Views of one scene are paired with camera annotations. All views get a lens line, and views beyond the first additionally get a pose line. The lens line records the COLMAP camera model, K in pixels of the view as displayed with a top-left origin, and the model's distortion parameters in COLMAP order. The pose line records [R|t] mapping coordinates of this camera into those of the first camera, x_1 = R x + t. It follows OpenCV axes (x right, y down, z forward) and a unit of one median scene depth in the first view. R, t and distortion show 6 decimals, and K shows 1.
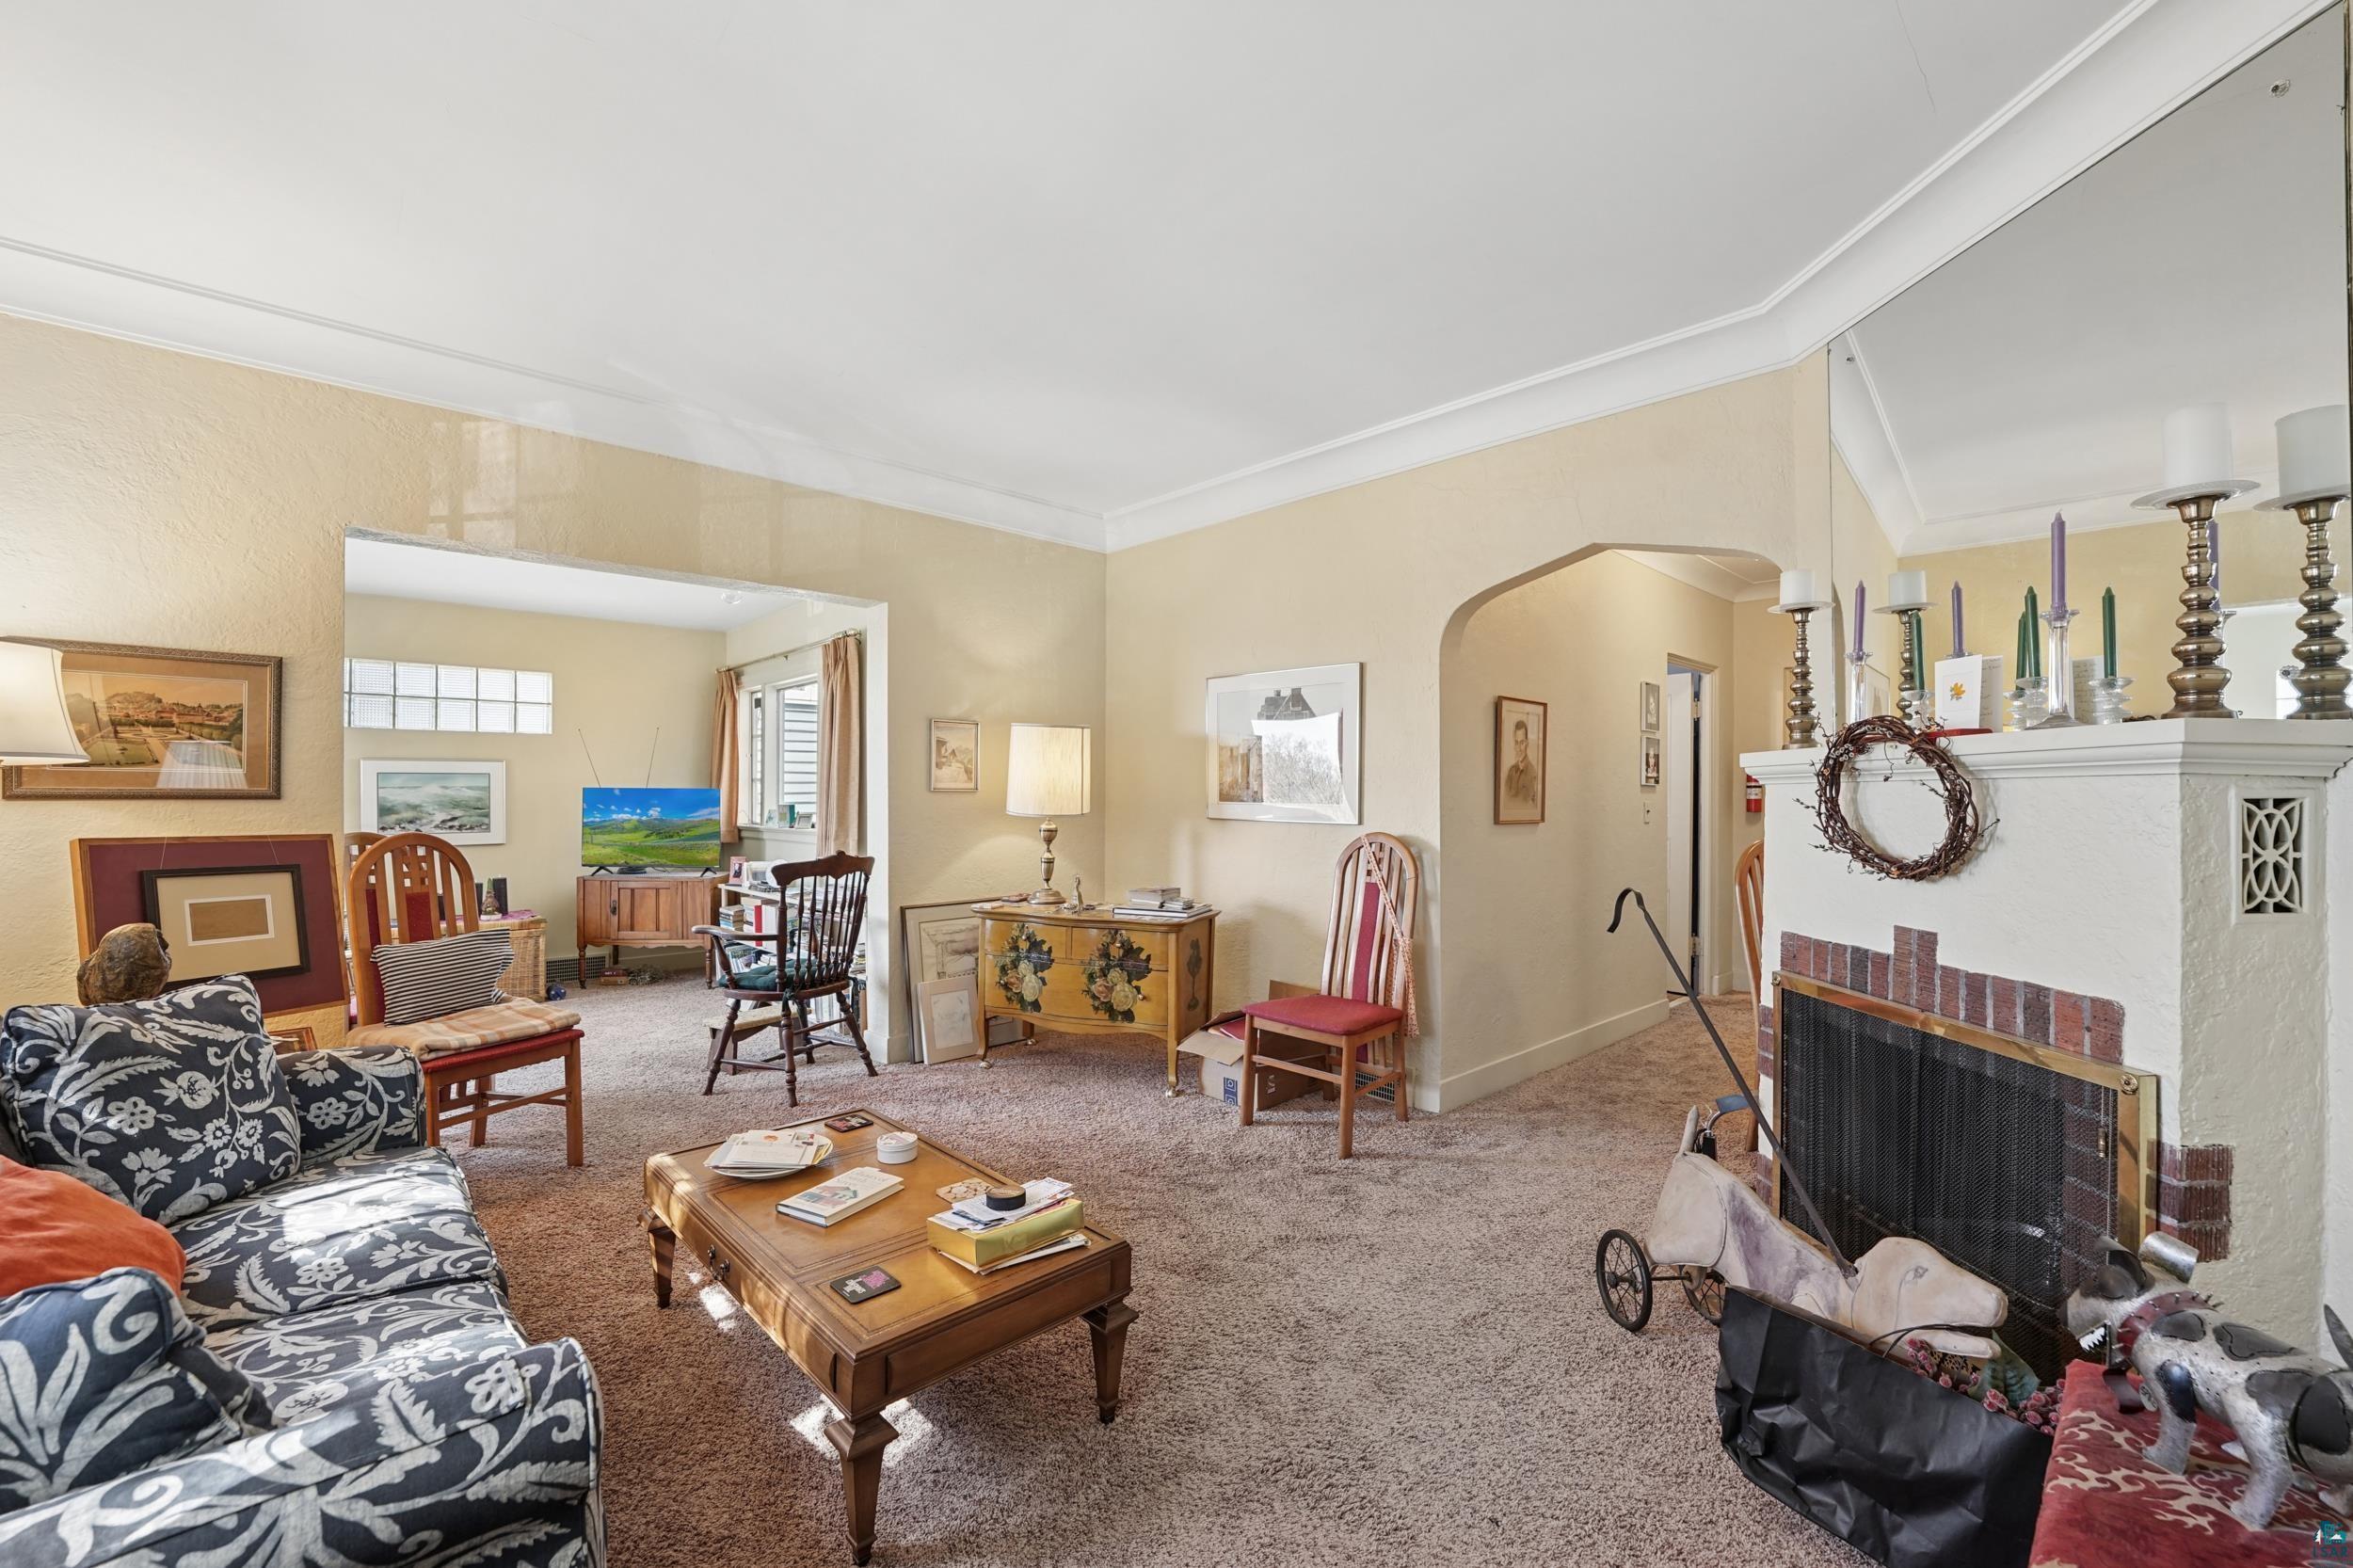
lens RADIAL K [[995.0, 0, 1173.8], [0, 995.0, 793.2], [0, 0, 1]] dist [-0.022505, 0.000118]
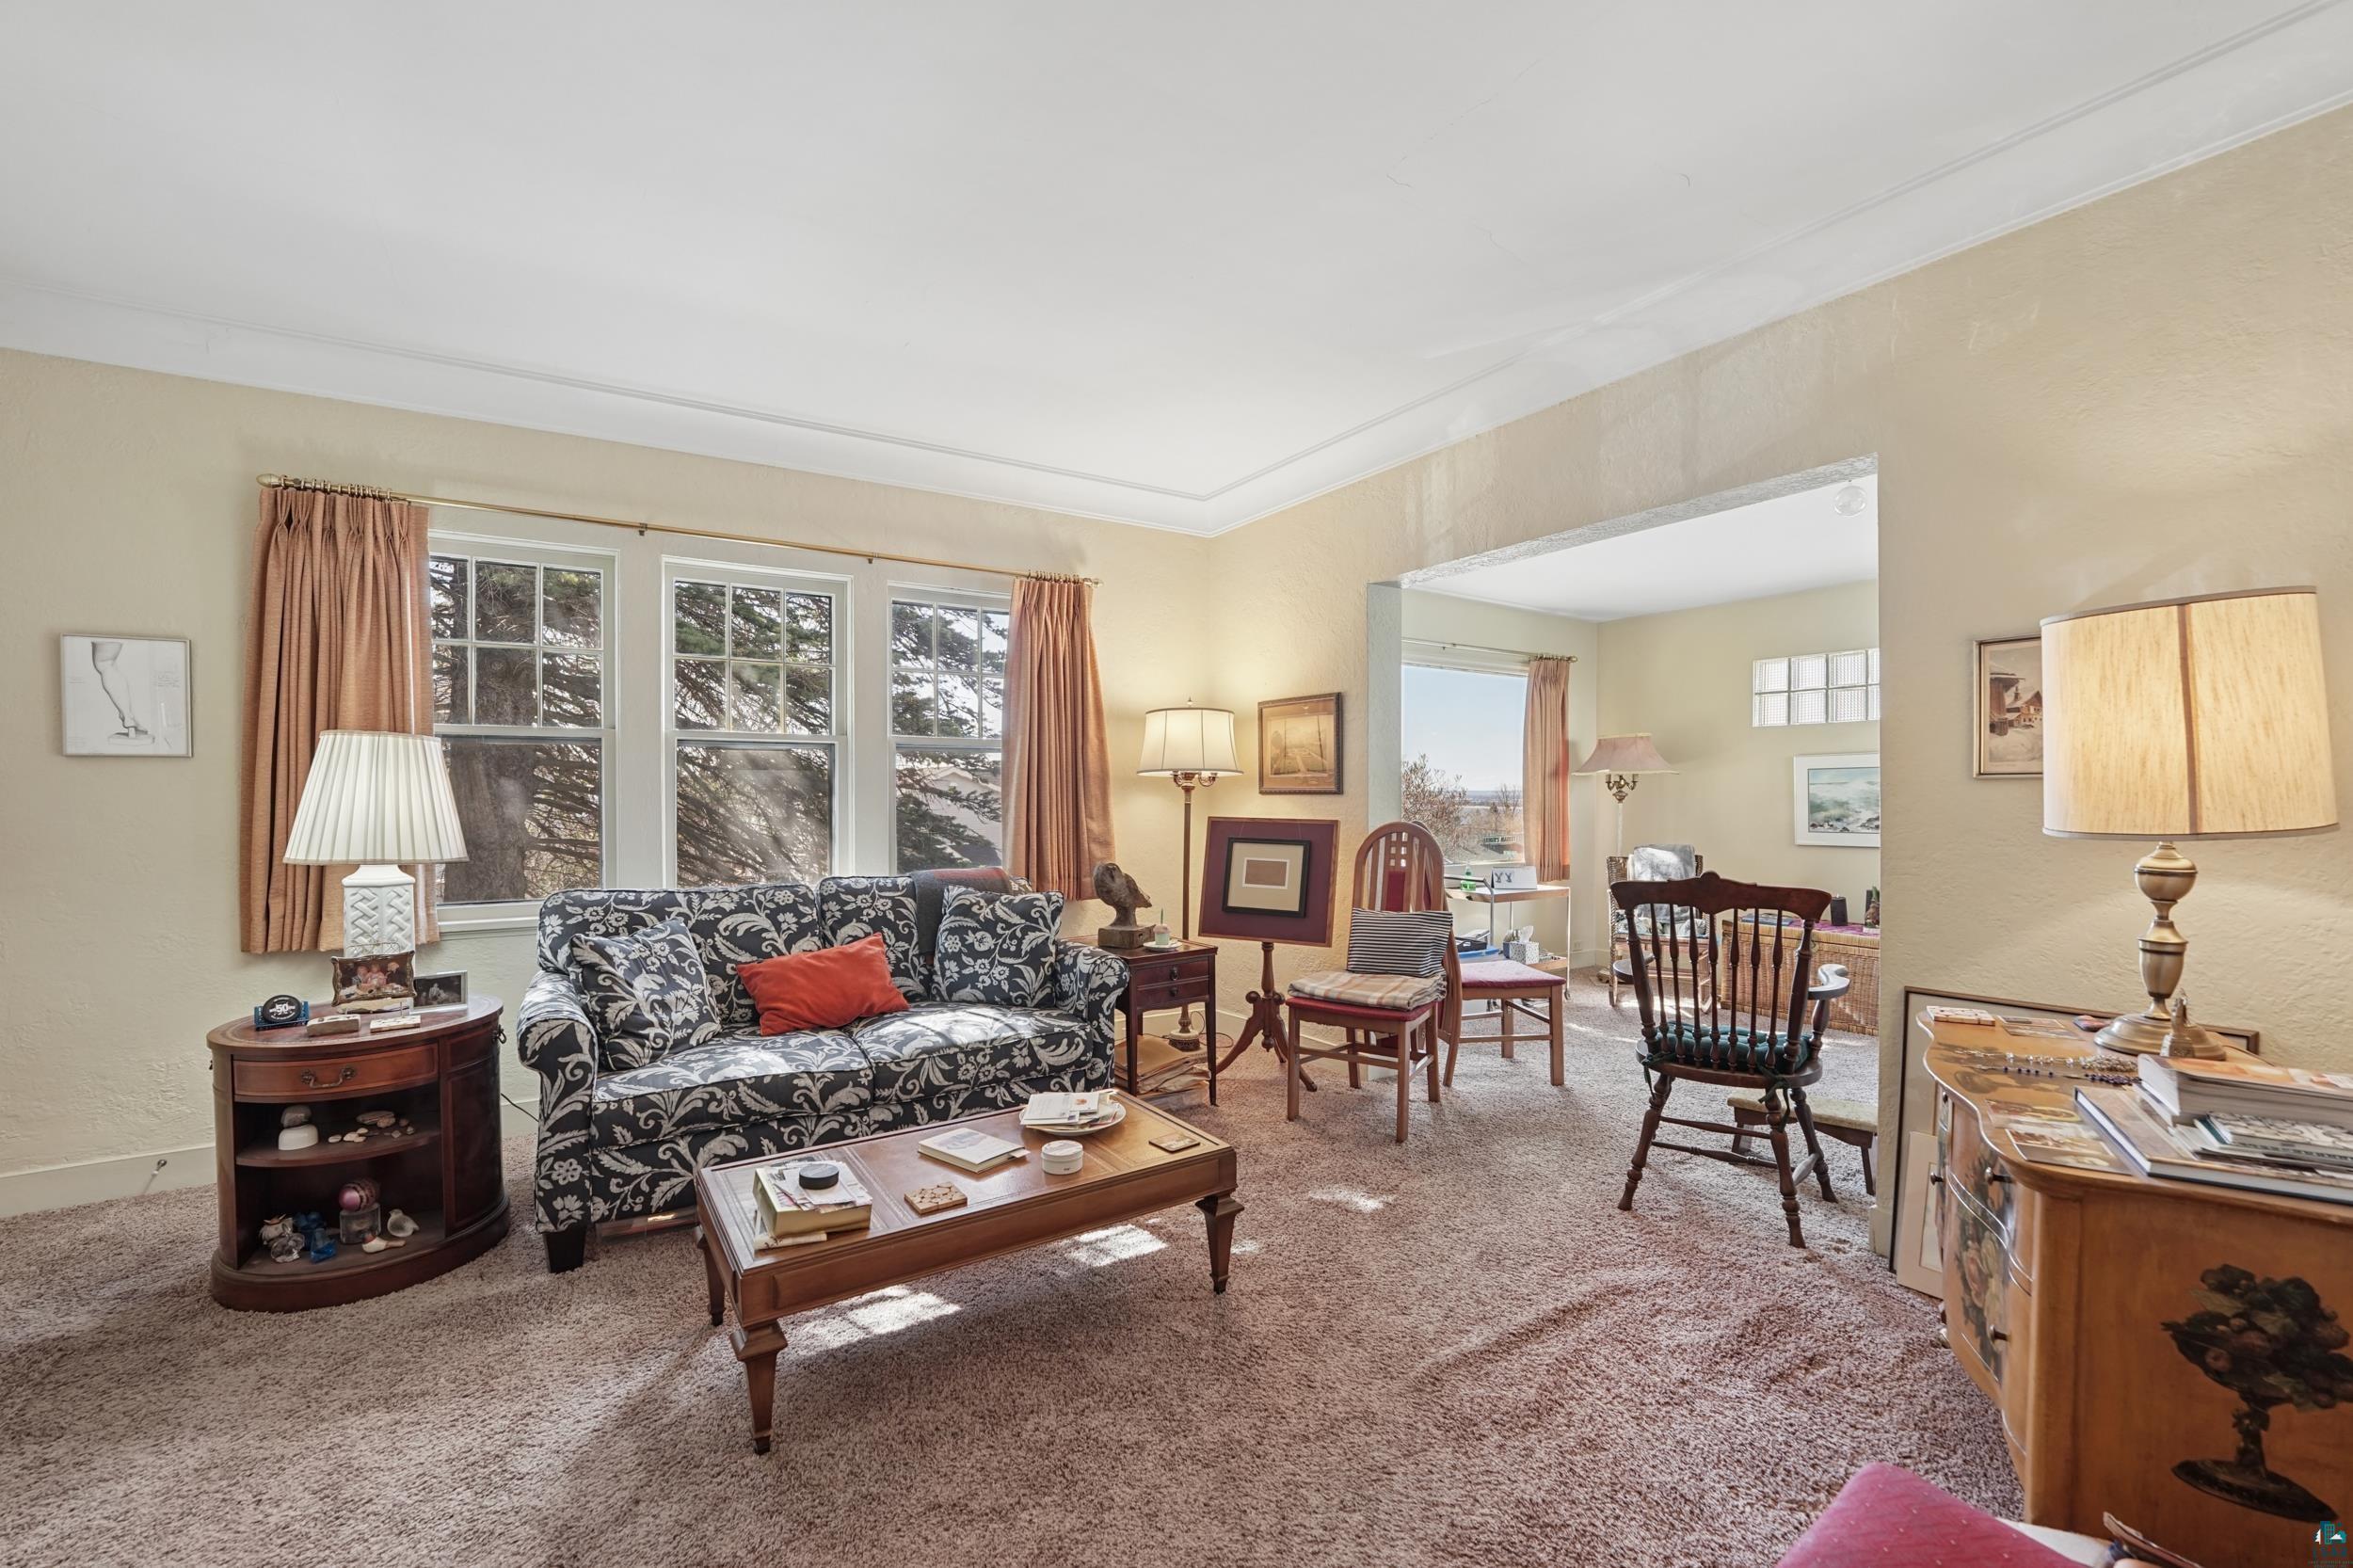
lens RADIAL K [[995.0, 0, 1183.2], [0, 995.0, 807.1], [0, 0, 1]] dist [-0.022505, 0.000118]
pose [[-0.197177, 0.011160, -0.980304, 0.337961], [0.003529, 0.999937, 0.010674, 0.005555], [0.980361, -0.001355, -0.197204, 0.690984]]
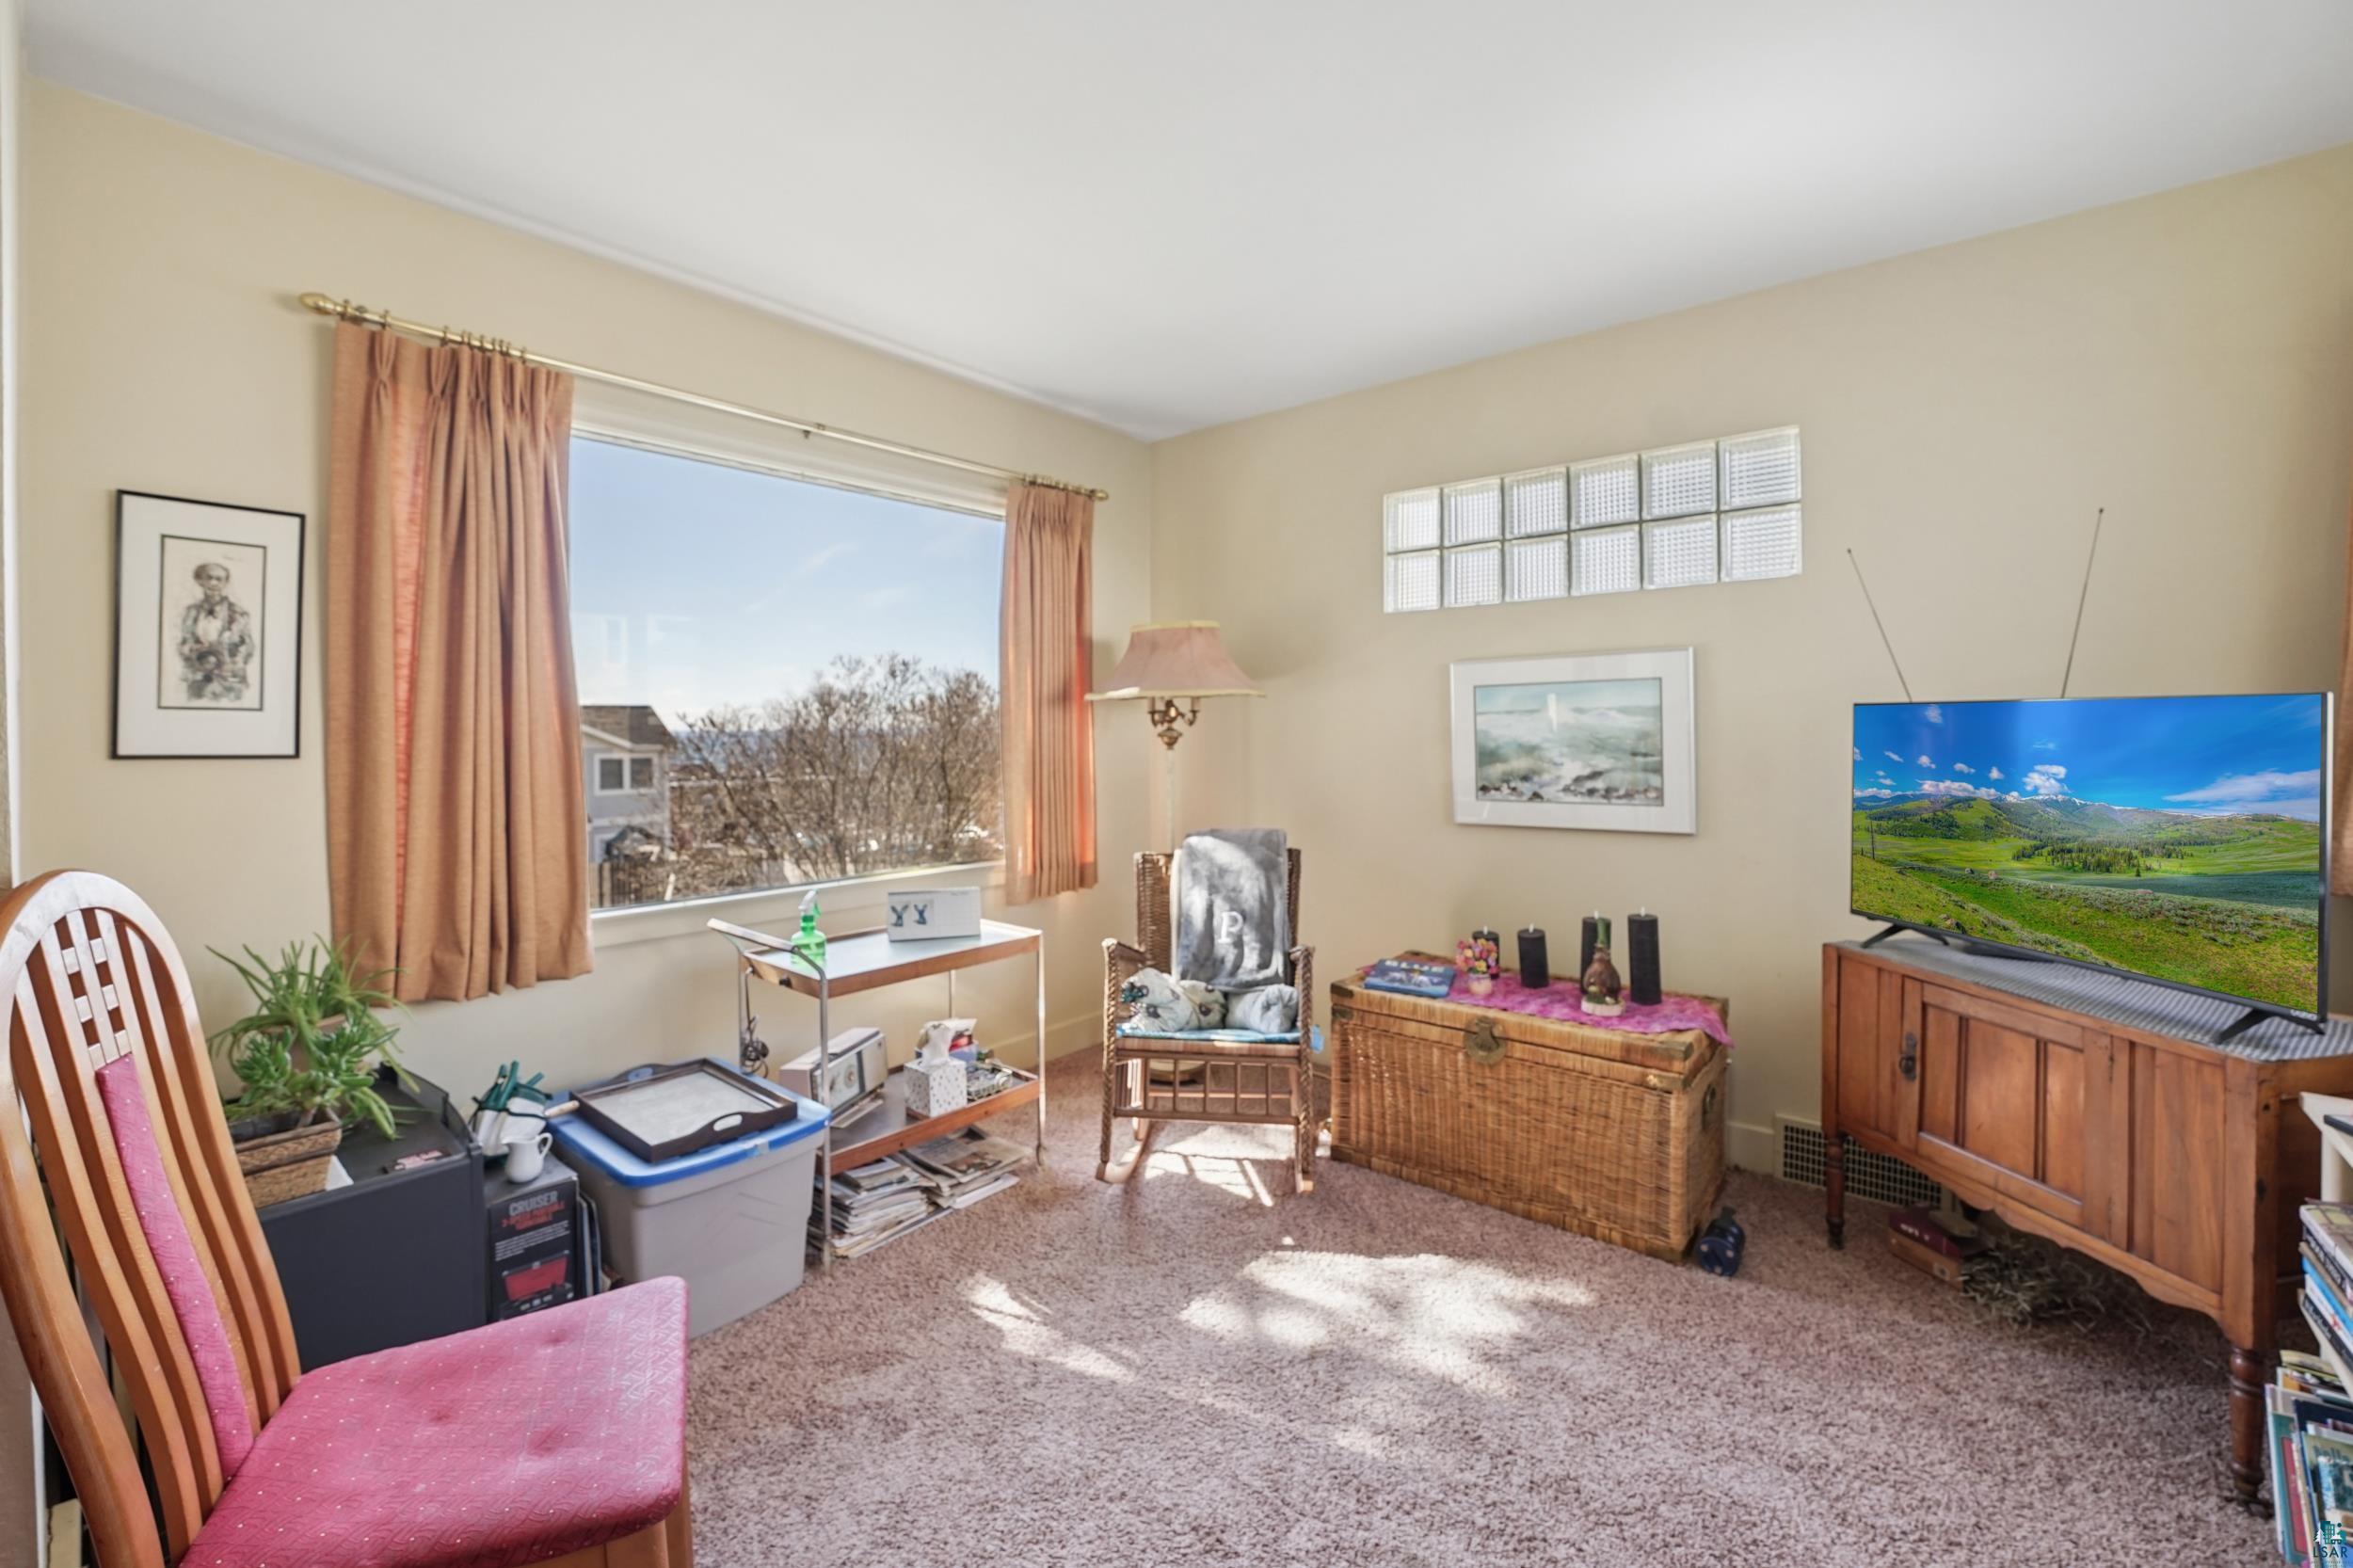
lens RADIAL K [[995.0, 0, 1195.5], [0, 995.0, 725.7], [0, 0, 1]] dist [-0.022505, 0.000118]
pose [[0.111850, -0.001621, -0.993724, -0.337411], [0.013859, 0.999904, -0.000071, -0.000990], [0.993629, -0.013764, 0.111861, 0.935792]]
